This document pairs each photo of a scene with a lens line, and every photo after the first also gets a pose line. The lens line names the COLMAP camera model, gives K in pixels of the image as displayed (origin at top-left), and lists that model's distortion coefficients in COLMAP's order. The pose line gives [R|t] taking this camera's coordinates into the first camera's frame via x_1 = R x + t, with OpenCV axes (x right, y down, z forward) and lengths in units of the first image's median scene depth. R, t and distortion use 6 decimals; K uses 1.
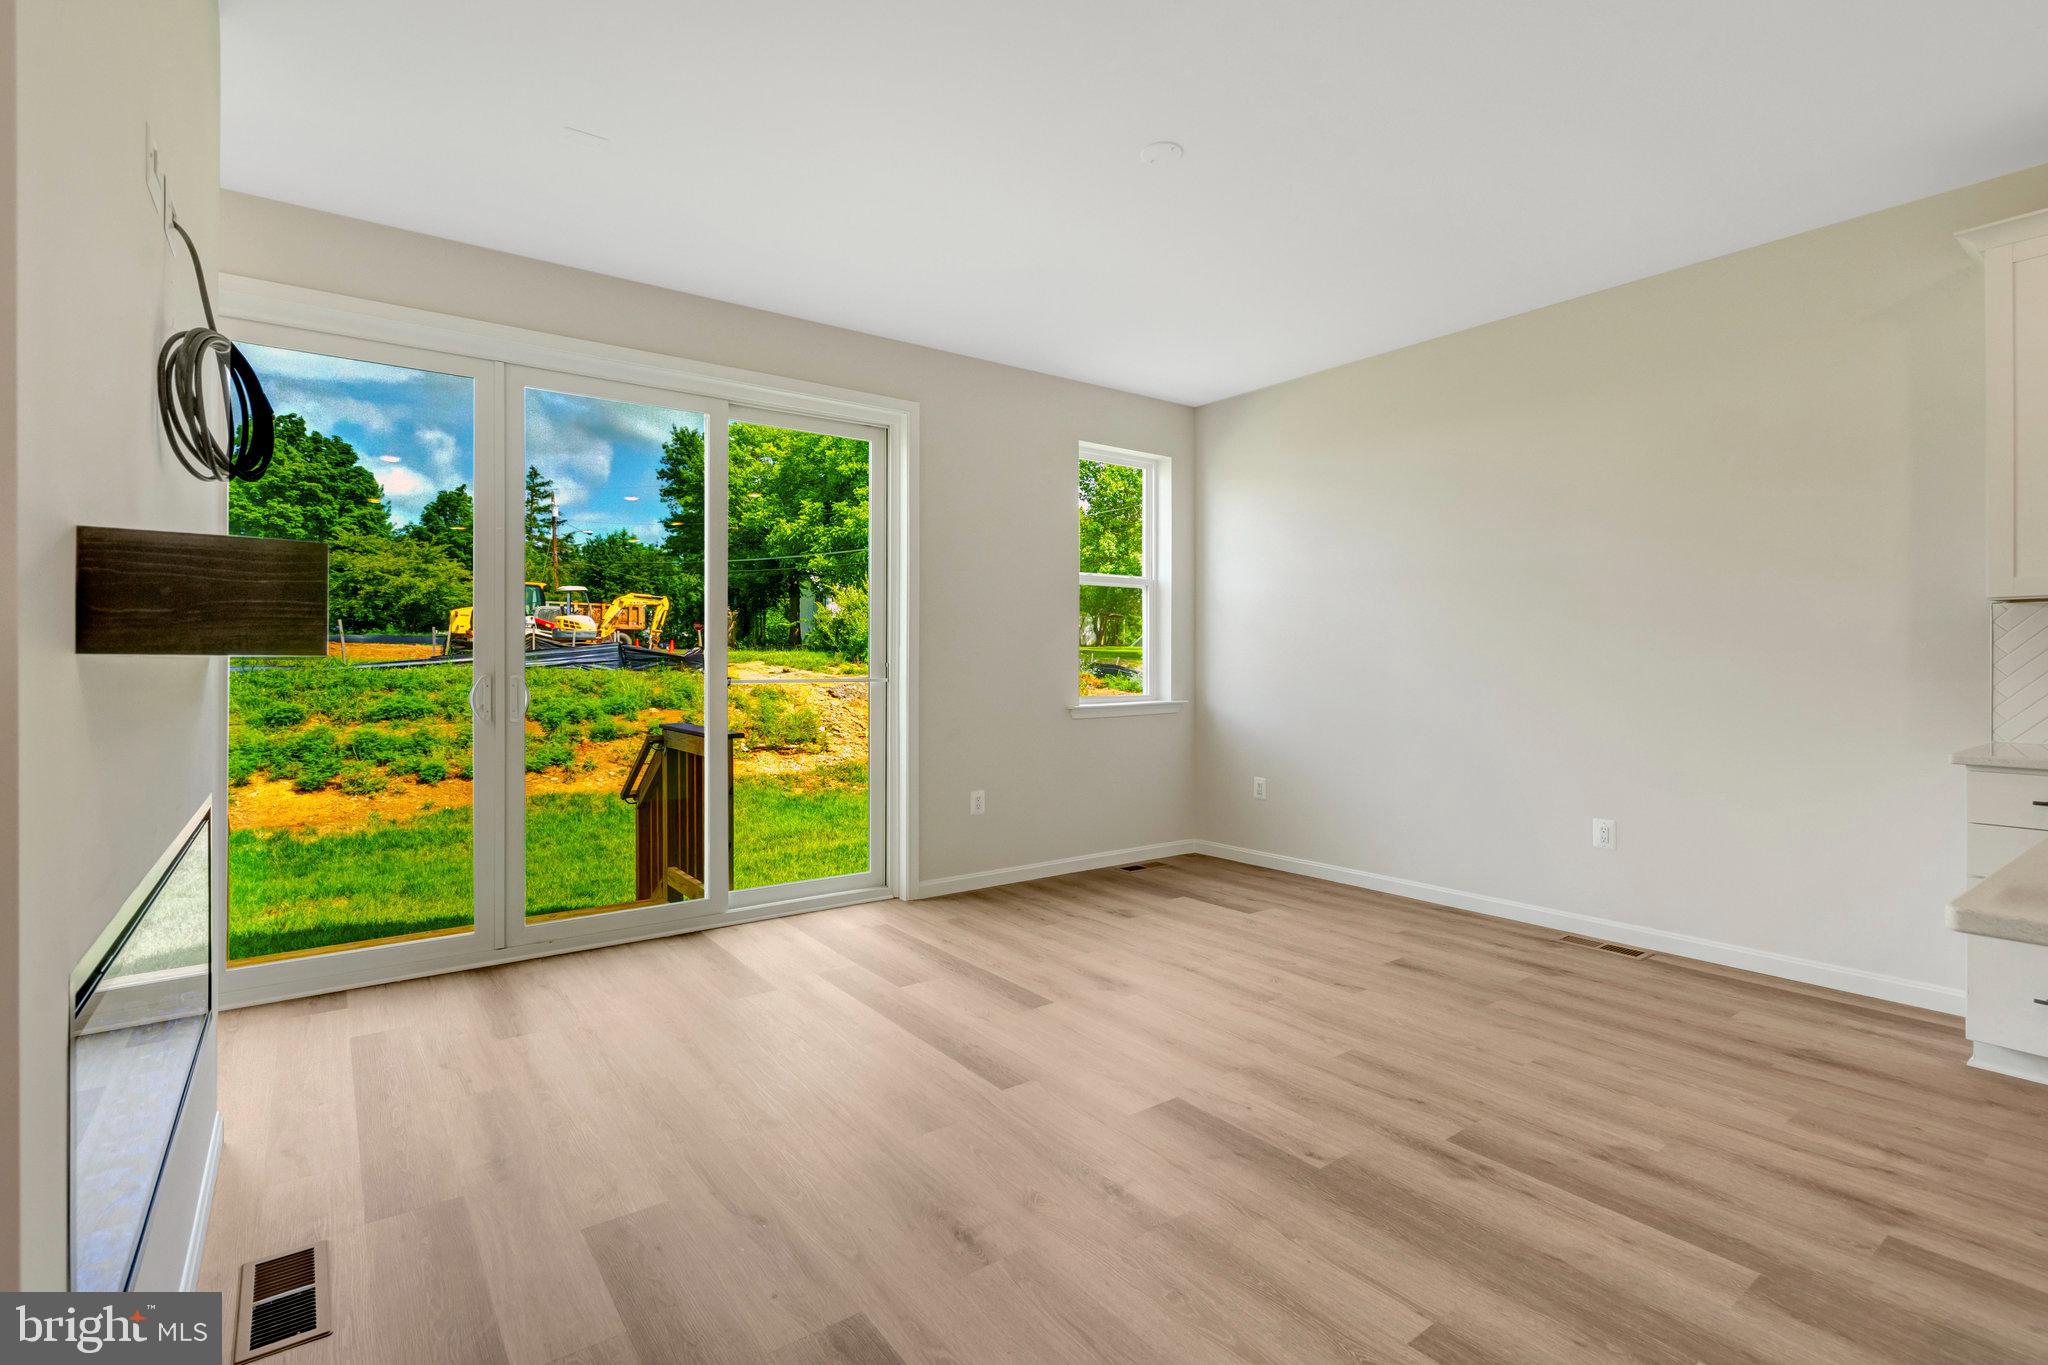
lens RADIAL K [[943.0, 0, 1033.1], [0, 943.0, 668.4], [0, 0, 1]] dist [0.000797, 0.000975]
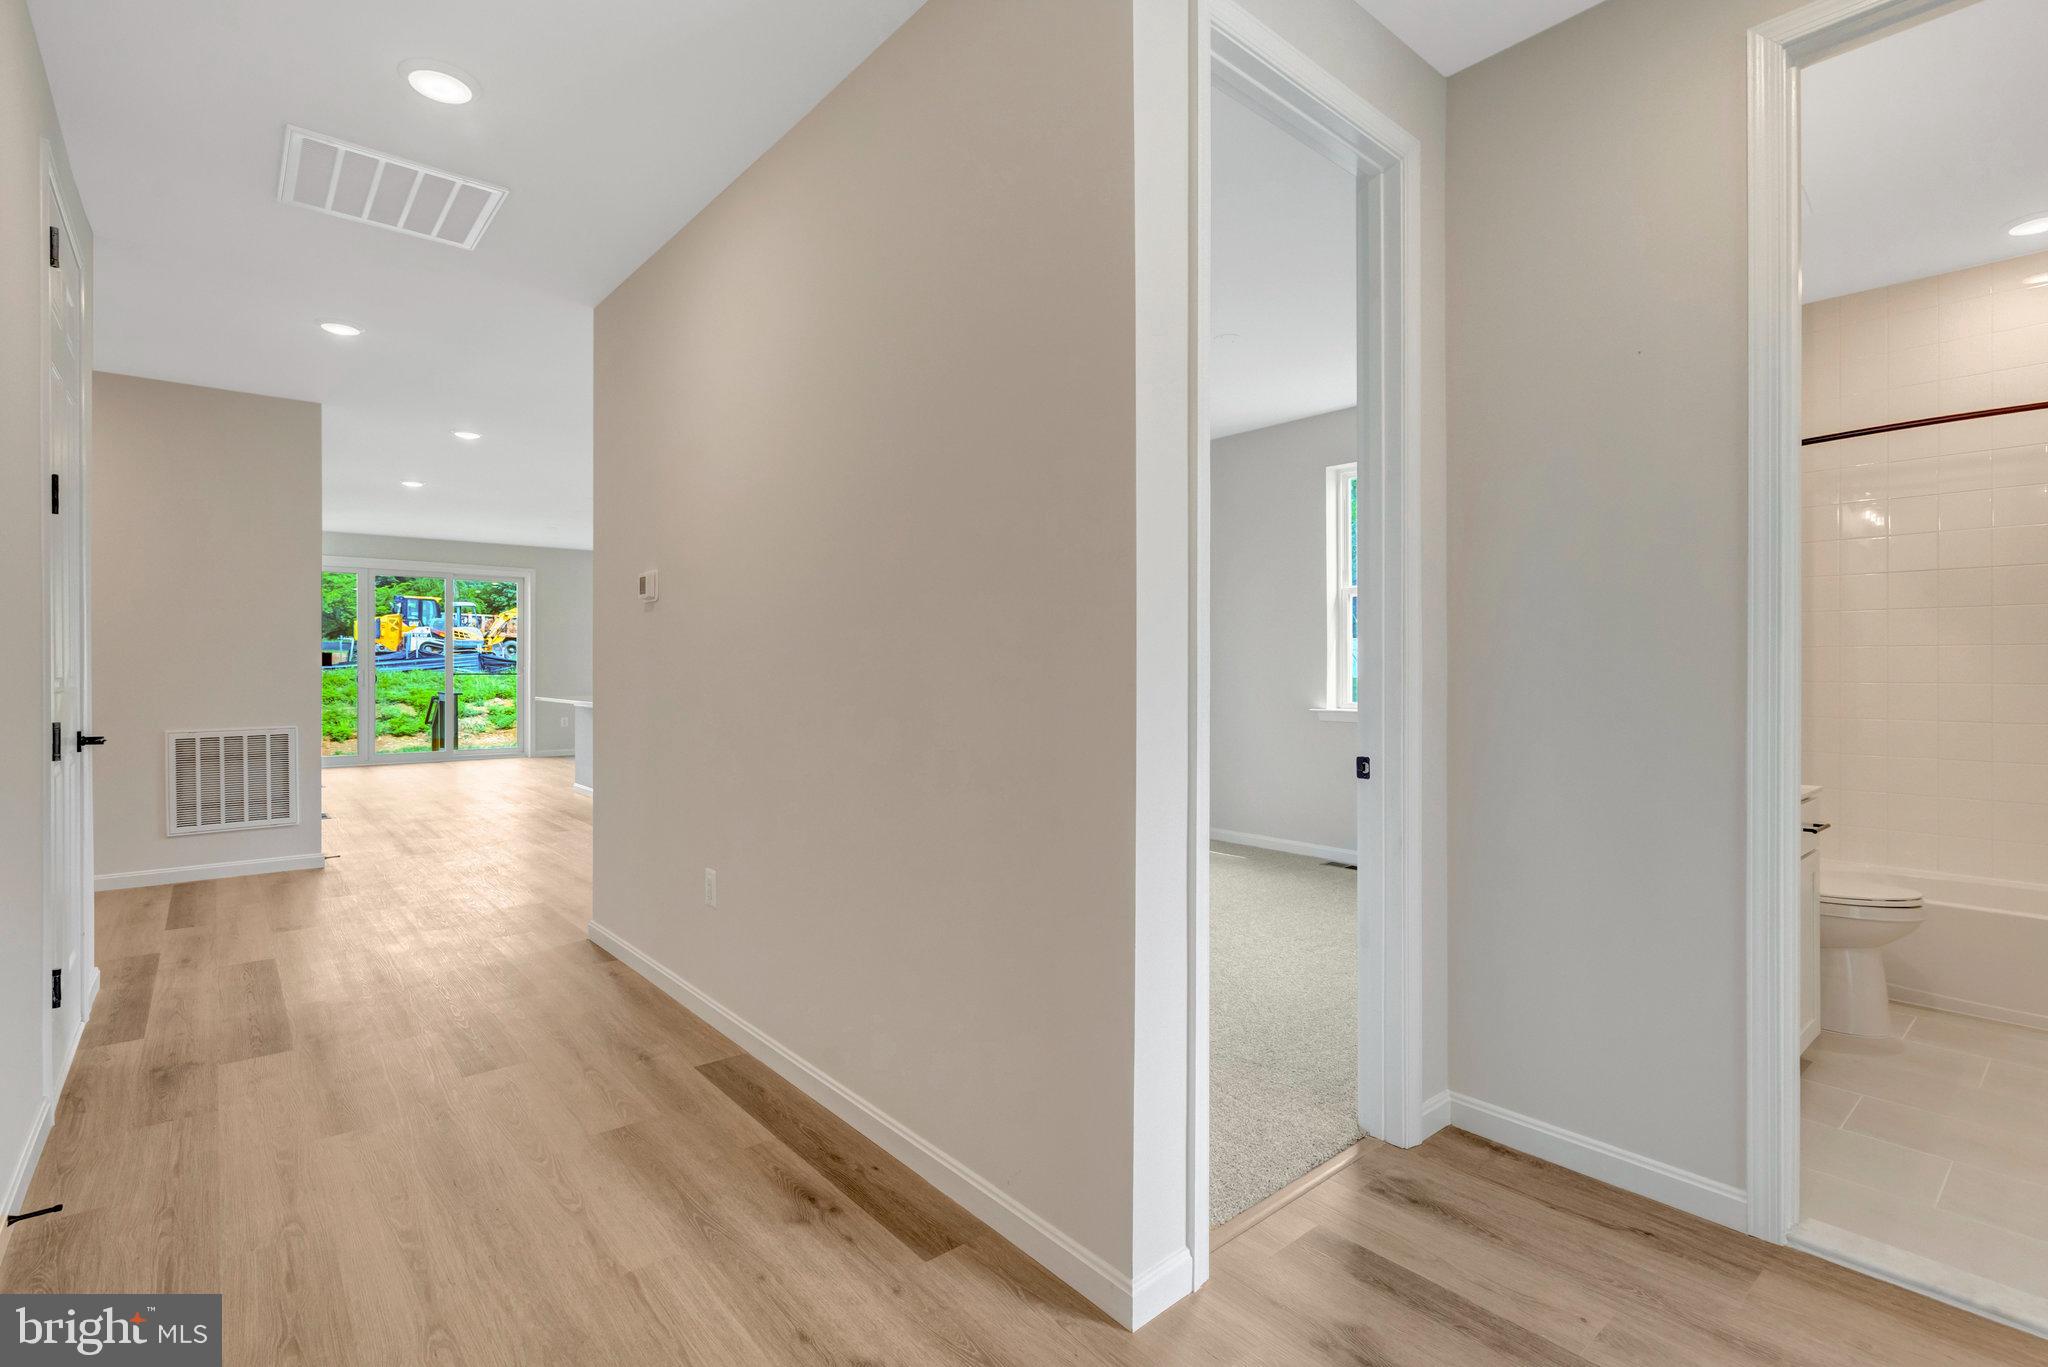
lens RADIAL K [[943.0, 0, 1023.4], [0, 943.0, 677.0], [0, 0, 1]] dist [0.000797, 0.000975]
pose [[0.998064, 0.000016, 0.062188, 0.098876], [-0.000273, 0.999991, 0.004124, 0.000919], [-0.062187, -0.004133, 0.998056, -0.157778]]
